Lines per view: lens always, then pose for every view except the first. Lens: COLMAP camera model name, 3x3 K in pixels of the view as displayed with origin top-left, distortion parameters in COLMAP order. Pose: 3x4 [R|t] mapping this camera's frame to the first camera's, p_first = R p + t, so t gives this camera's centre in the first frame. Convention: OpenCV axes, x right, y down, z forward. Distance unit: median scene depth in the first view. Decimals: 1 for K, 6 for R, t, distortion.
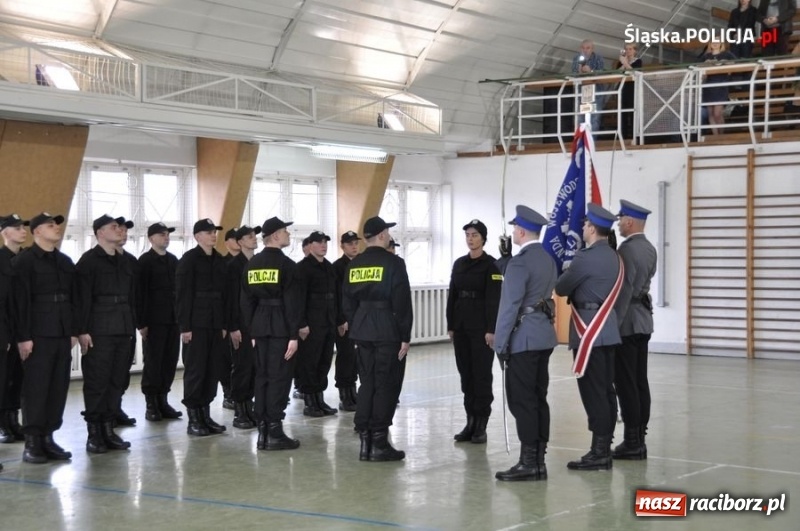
lens RADIAL K [[1650.0, 0, 418.6], [0, 1650.0, 256.2], [0, 0, 1]] dist [0.600855, 0.000000]
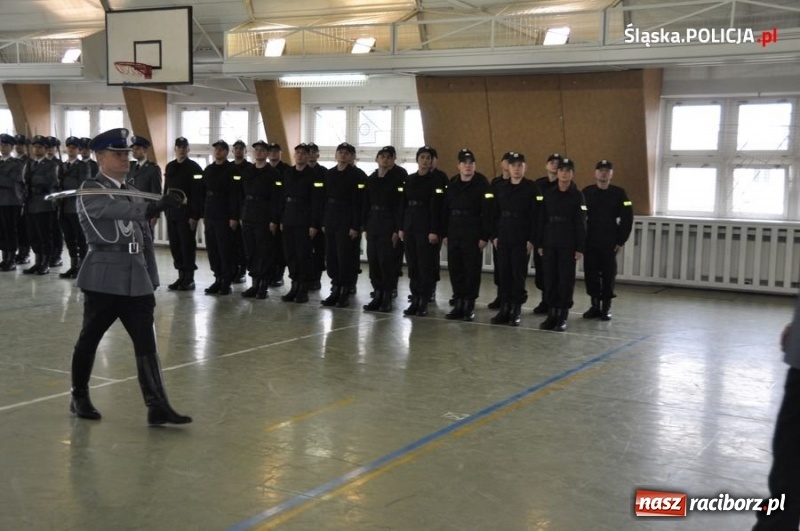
lens RADIAL K [[1041.2, 0, 387.5], [0, 1041.2, 256.0], [0, 0, 1]] dist [0.127884, 0.000000]
pose [[0.011830, 0.083951, -0.996400, 0.634095], [-0.032265, 0.995983, 0.083533, -0.004377], [0.999409, 0.031161, 0.014492, 0.978789]]
